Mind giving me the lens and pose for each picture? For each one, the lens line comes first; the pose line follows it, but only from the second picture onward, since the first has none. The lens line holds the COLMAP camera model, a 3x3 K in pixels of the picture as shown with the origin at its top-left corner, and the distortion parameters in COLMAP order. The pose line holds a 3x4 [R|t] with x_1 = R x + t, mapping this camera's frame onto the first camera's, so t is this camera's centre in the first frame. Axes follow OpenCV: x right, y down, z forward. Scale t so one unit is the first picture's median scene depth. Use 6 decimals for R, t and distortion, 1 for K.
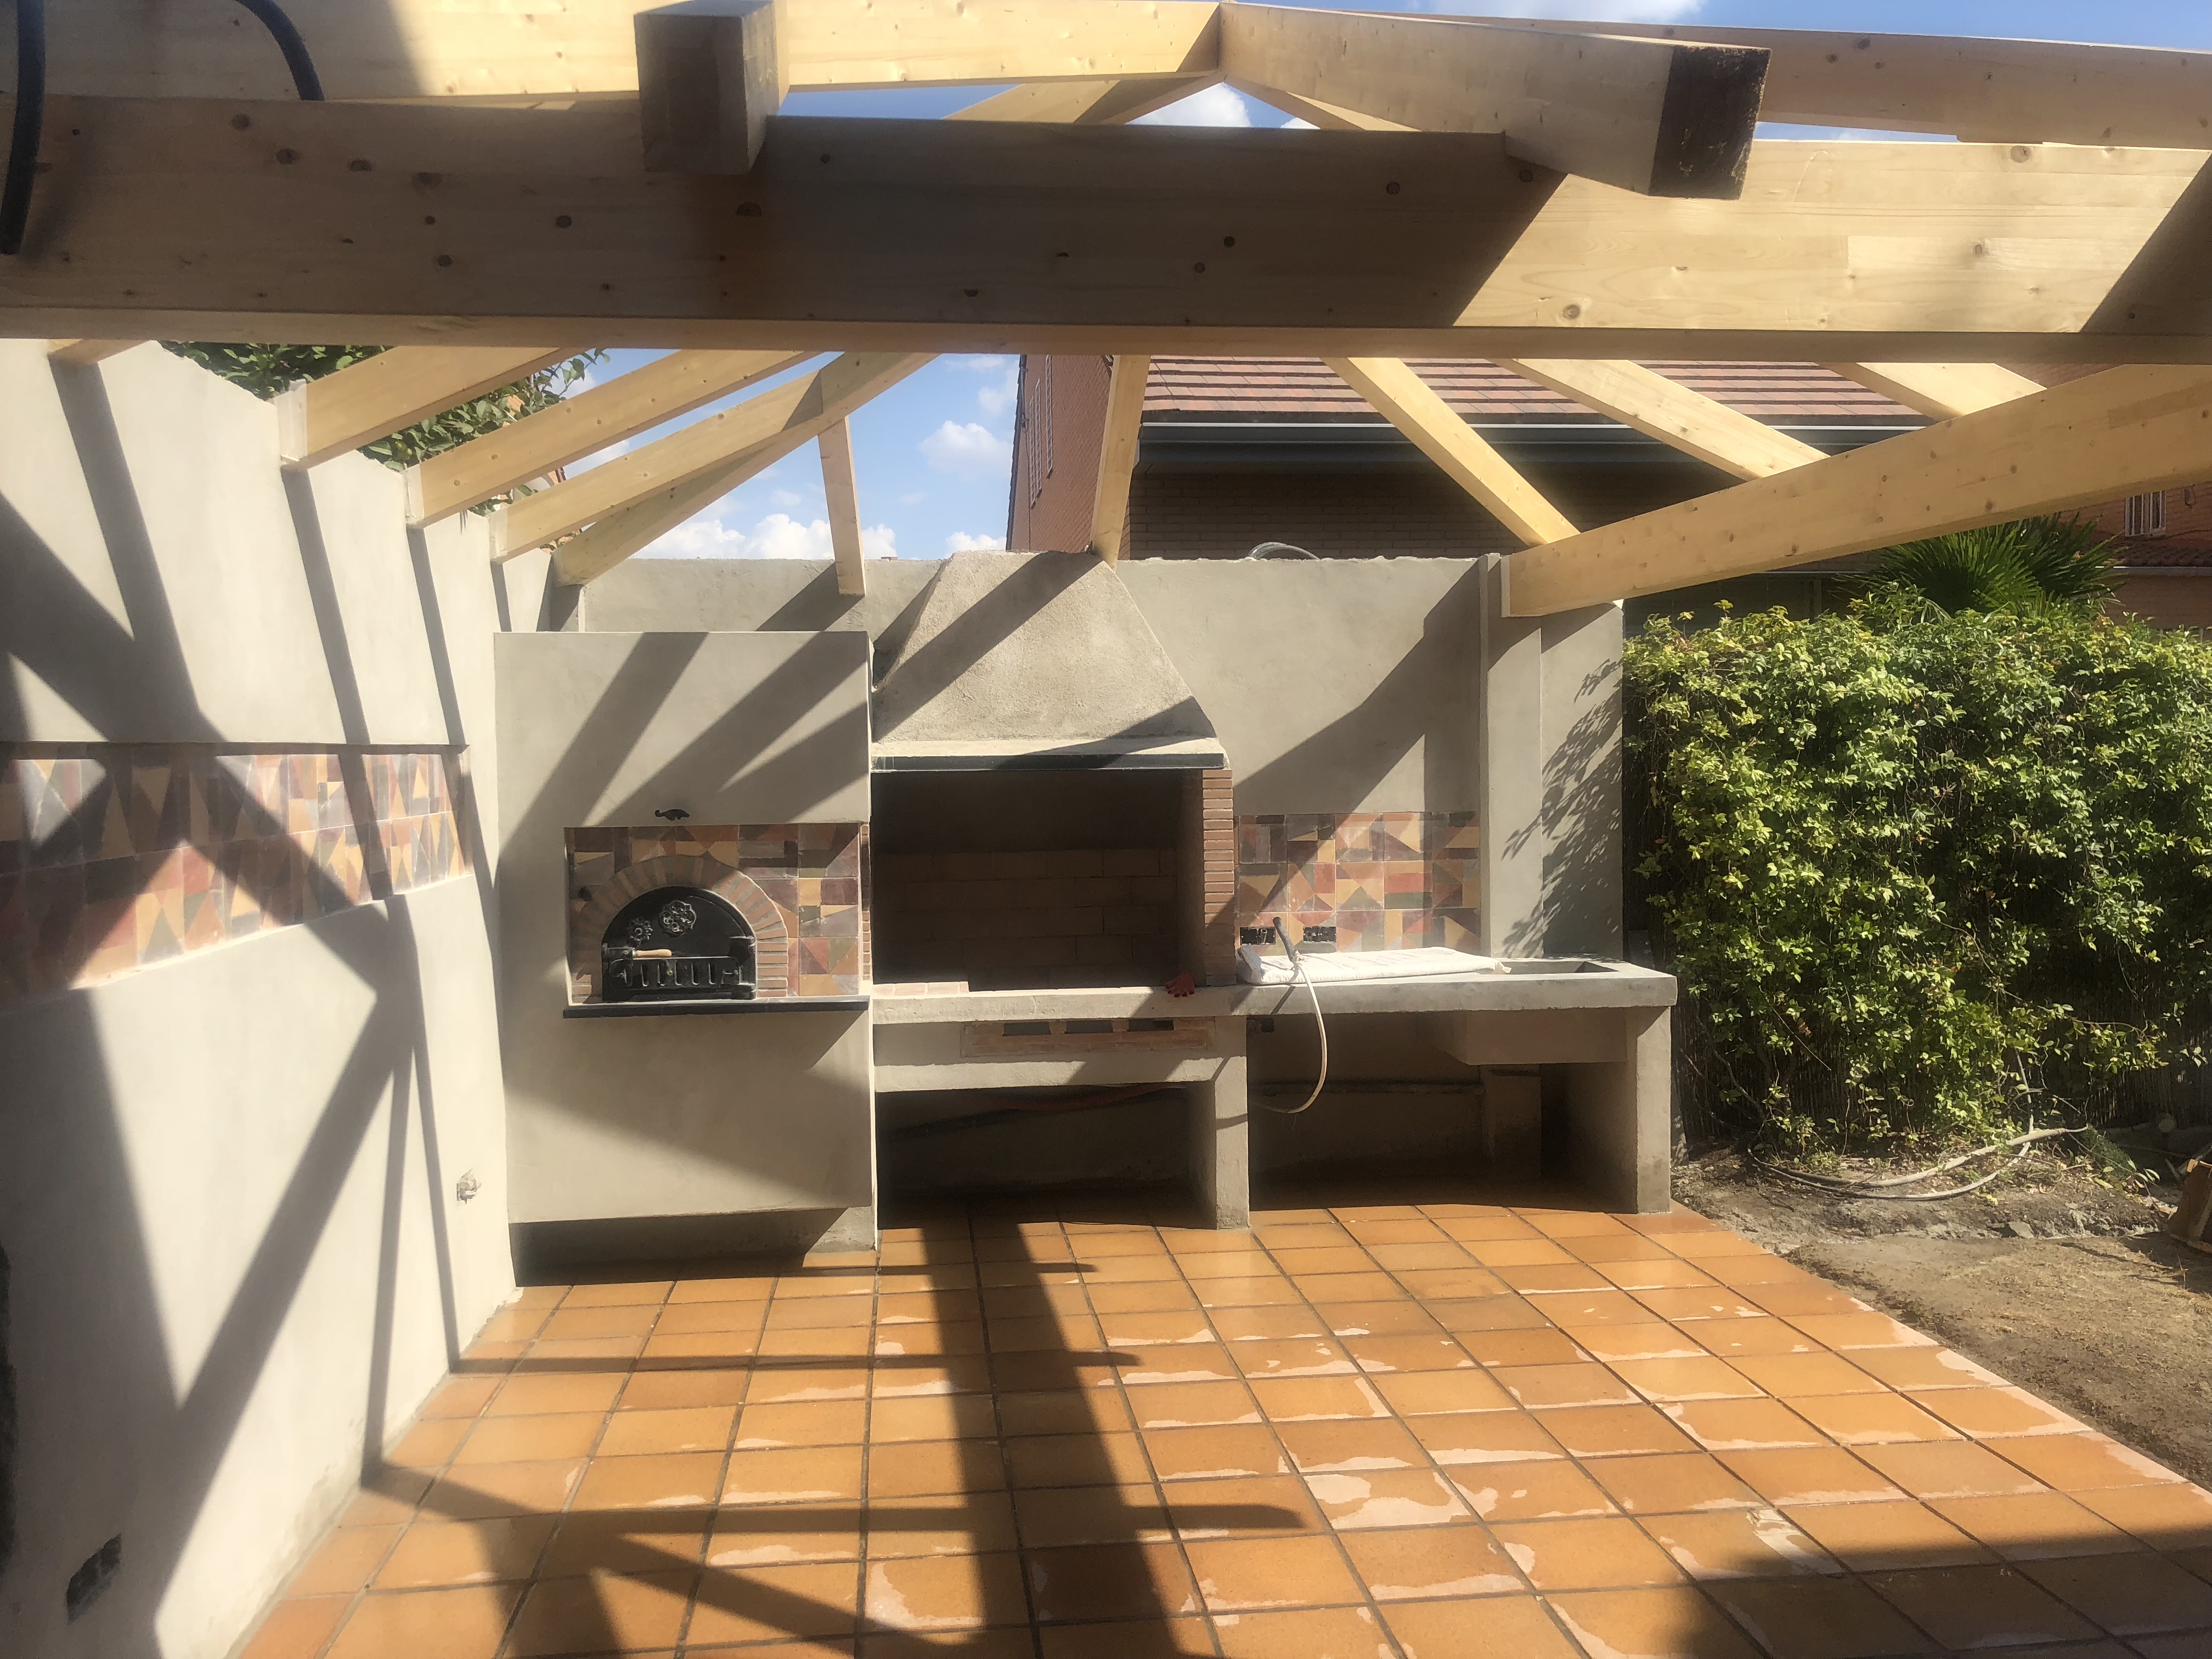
lens RADIAL K [[1815.1, 0, 1108.2], [0, 1815.1, 830.0], [0, 0, 1]] dist [0.023315, -0.024804]
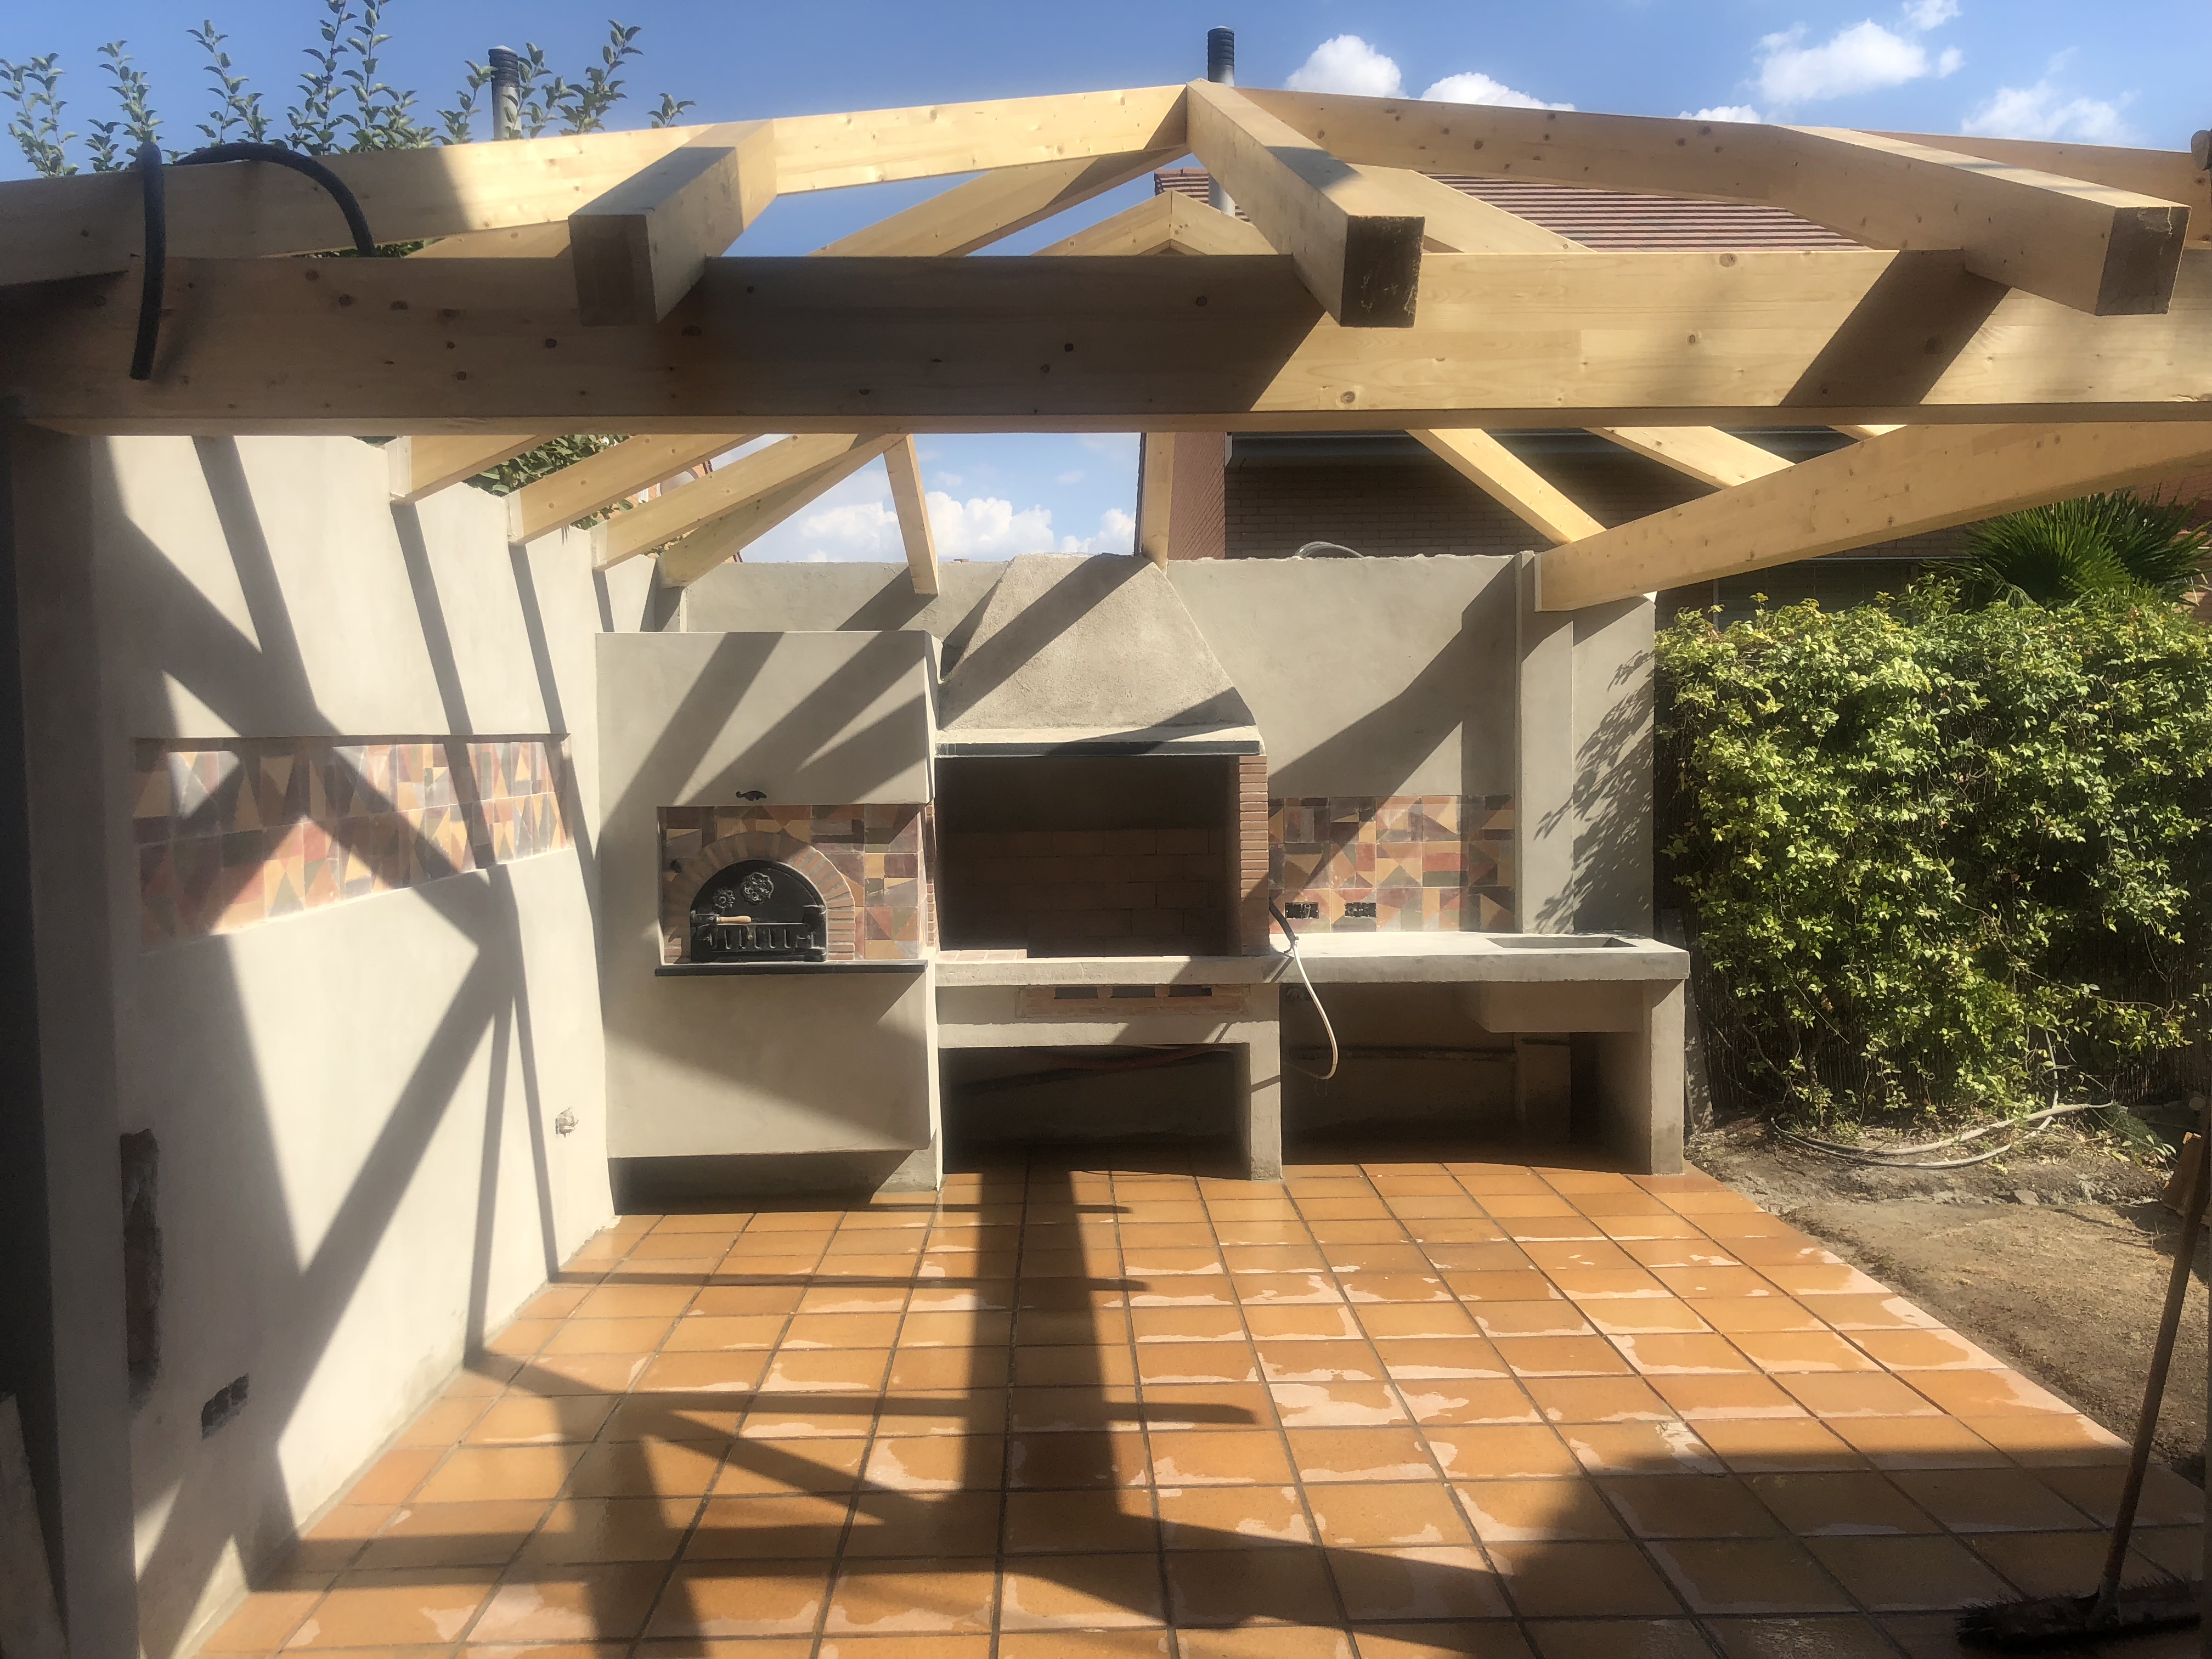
lens RADIAL K [[1815.1, 0, 1113.3], [0, 1815.1, 829.6], [0, 0, 1]] dist [0.023315, -0.024804]
pose [[0.996590, 0.005445, -0.082327, 0.072397], [-0.004543, 0.999928, 0.011142, -0.000920], [0.082382, -0.010730, 0.996543, -0.092166]]
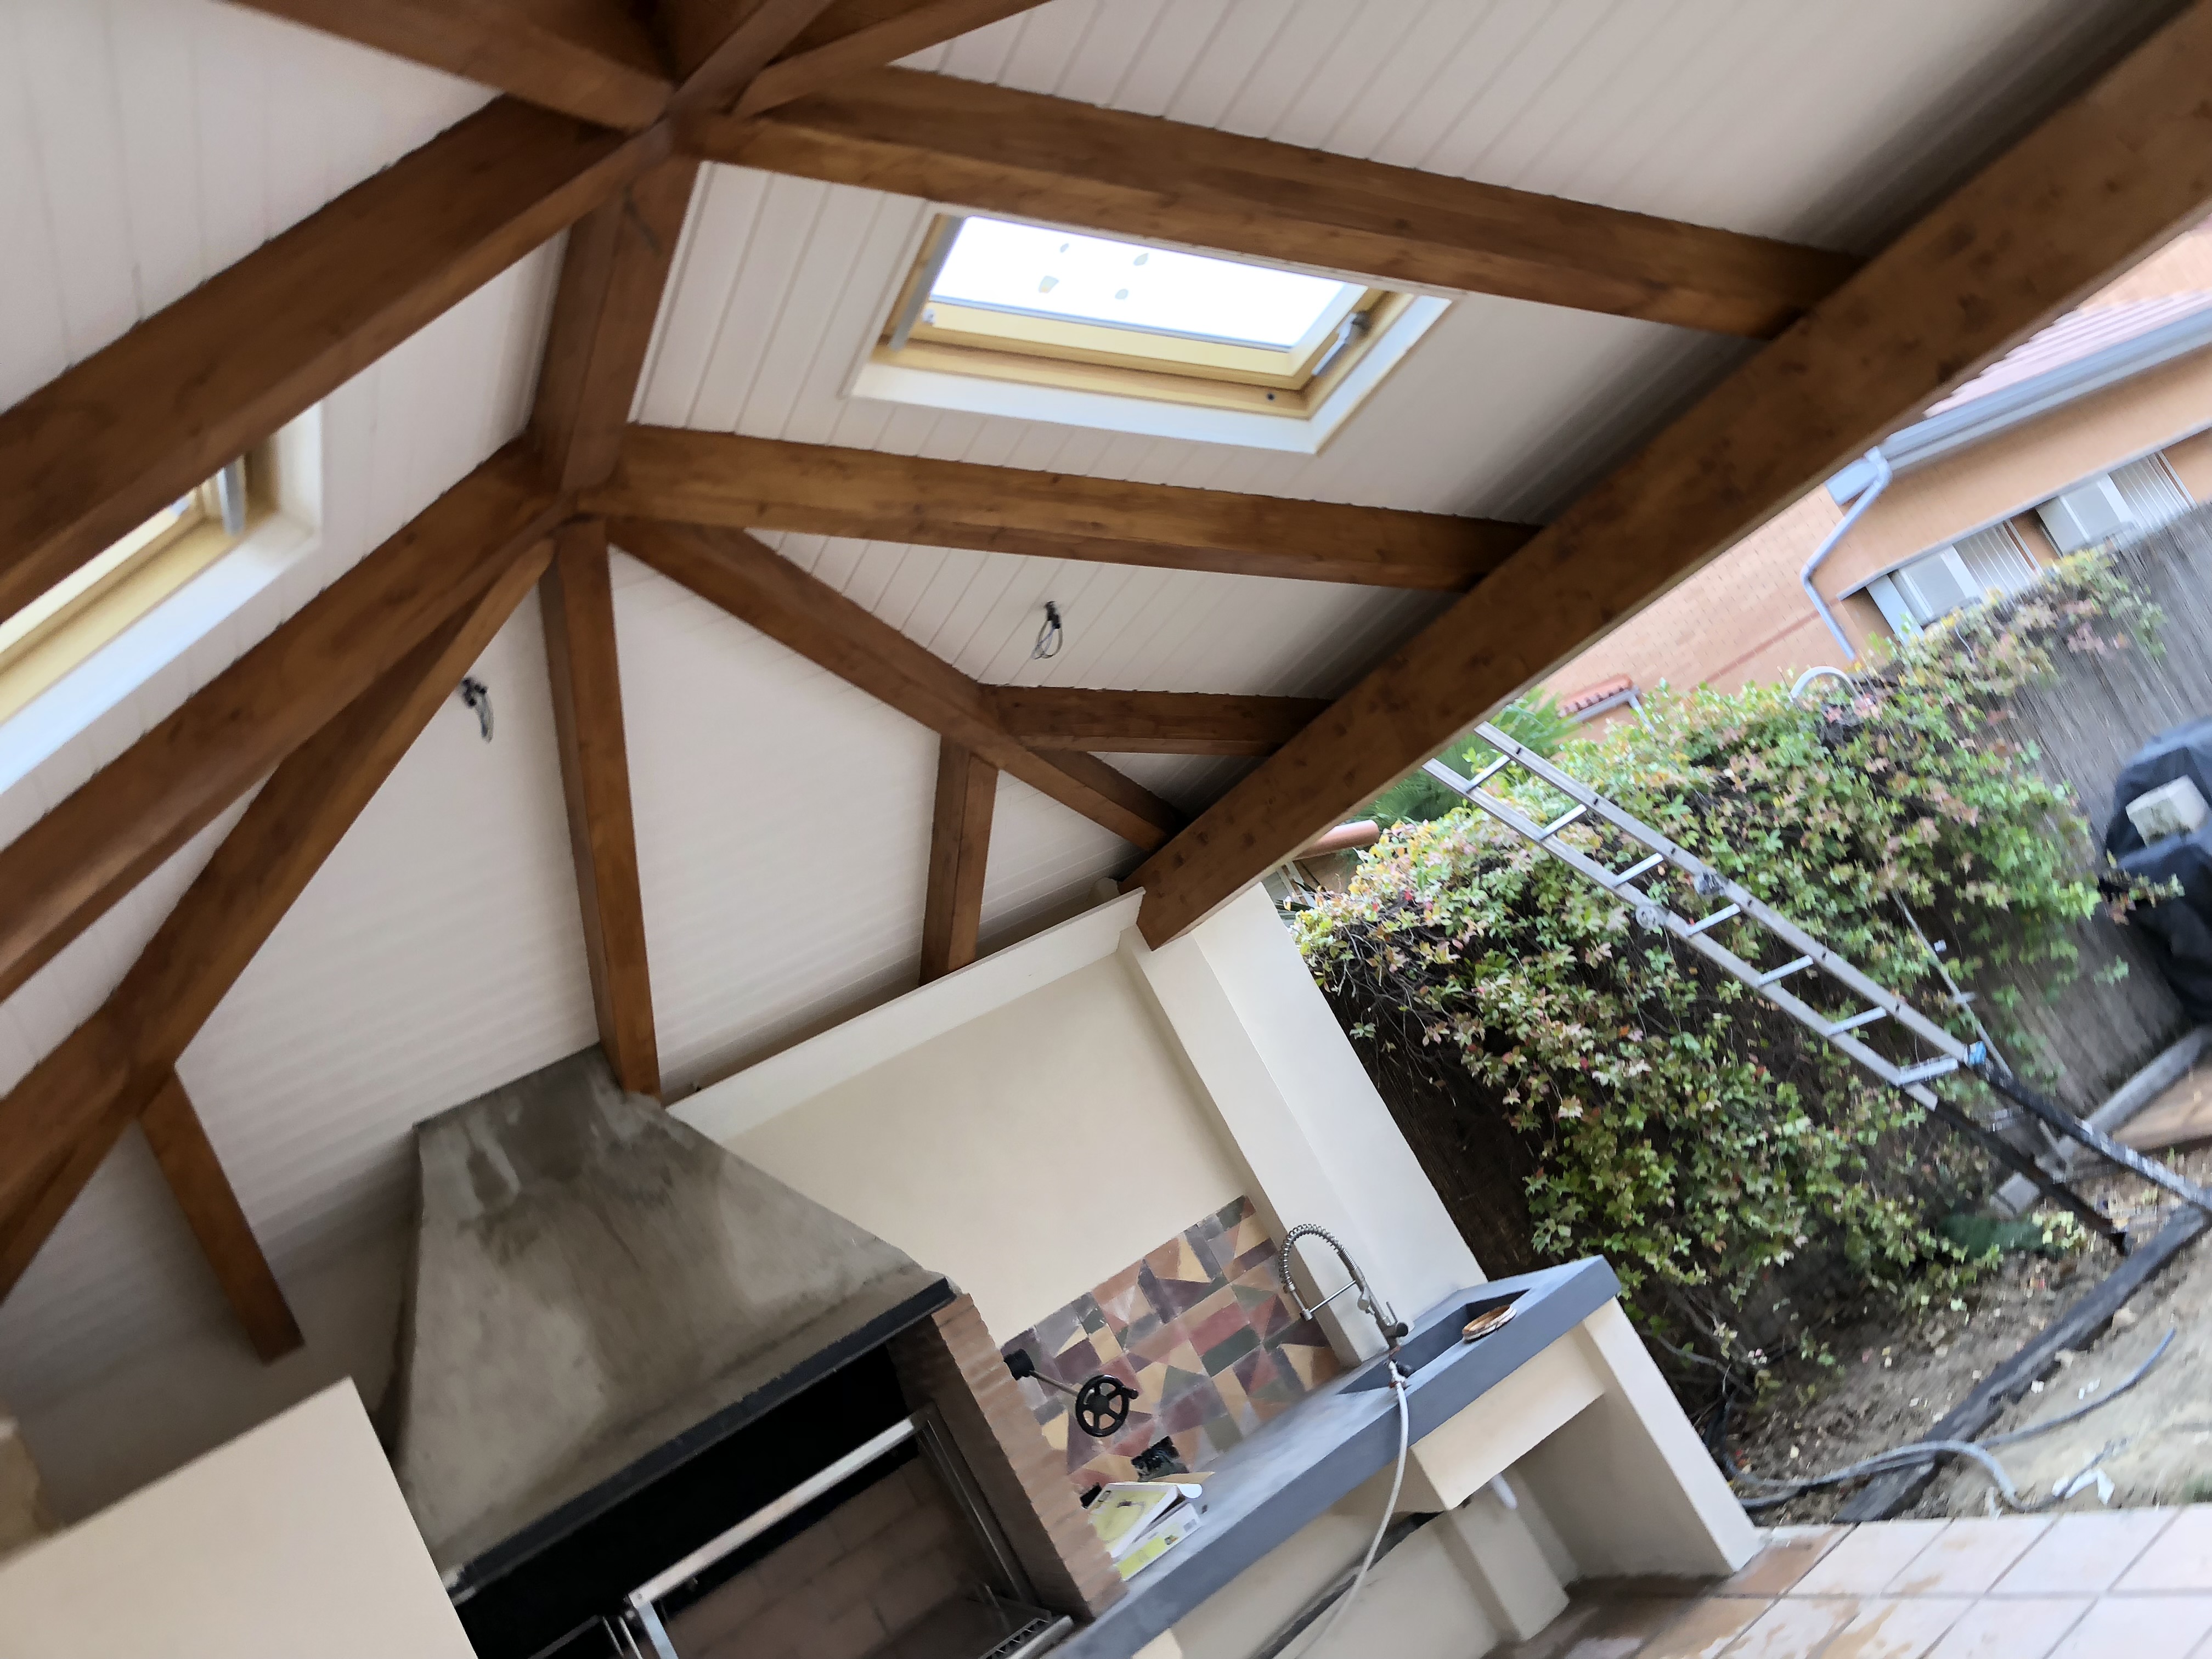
lens RADIAL K [[1815.1, 0, 1166.1], [0, 1815.1, 815.1], [0, 0, 1]] dist [0.023315, -0.024804]
pose [[0.830601, -0.387373, 0.400054, -0.078305], [0.484282, 0.857125, -0.175521, -0.035661], [-0.274904, 0.339527, 0.899527, 0.347322]]
